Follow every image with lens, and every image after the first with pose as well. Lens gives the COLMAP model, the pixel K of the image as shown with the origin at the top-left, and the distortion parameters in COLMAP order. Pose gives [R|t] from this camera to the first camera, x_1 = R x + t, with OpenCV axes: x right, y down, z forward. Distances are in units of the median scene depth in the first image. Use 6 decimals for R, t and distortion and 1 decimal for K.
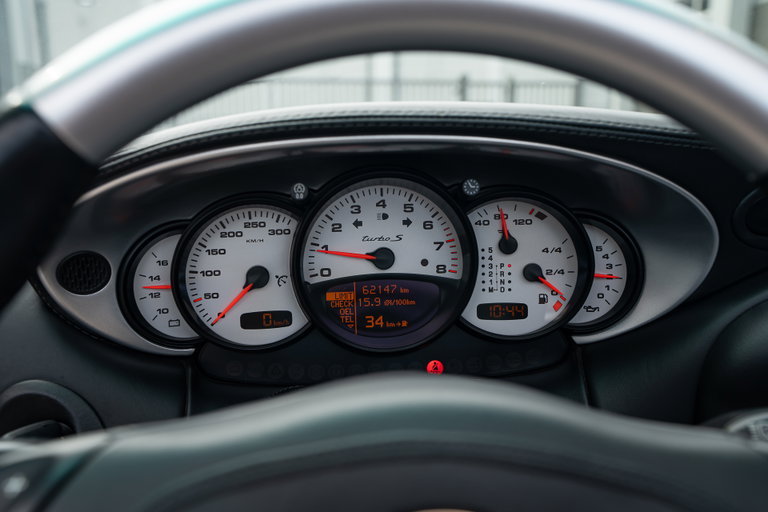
lens RADIAL K [[776.4, 0, 382.3], [0, 776.4, 255.5], [0, 0, 1]] dist [0.094004, 0.000000]
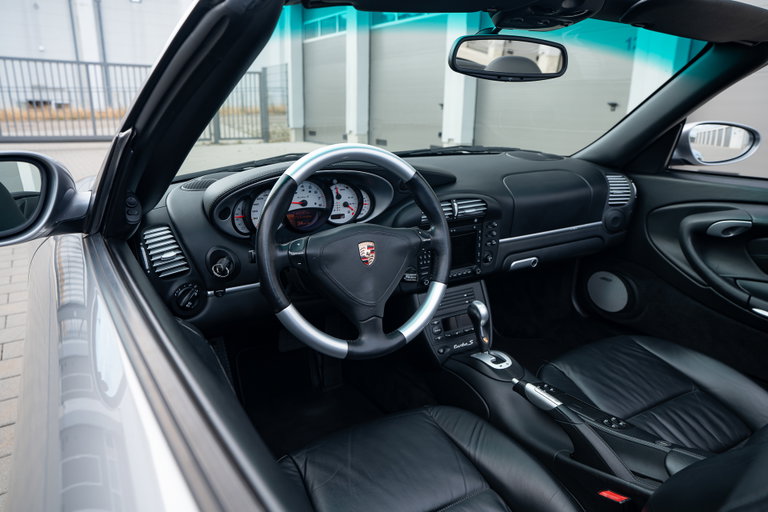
lens RADIAL K [[543.6, 0, 384.6], [0, 543.6, 253.3], [0, 0, 1]] dist [-0.022751, 0.032407]
pose [[0.890278, -0.106951, 0.442681, -0.734454], [0.064899, 0.991907, 0.109124, -0.014293], [-0.450769, -0.068421, 0.890015, -1.212204]]
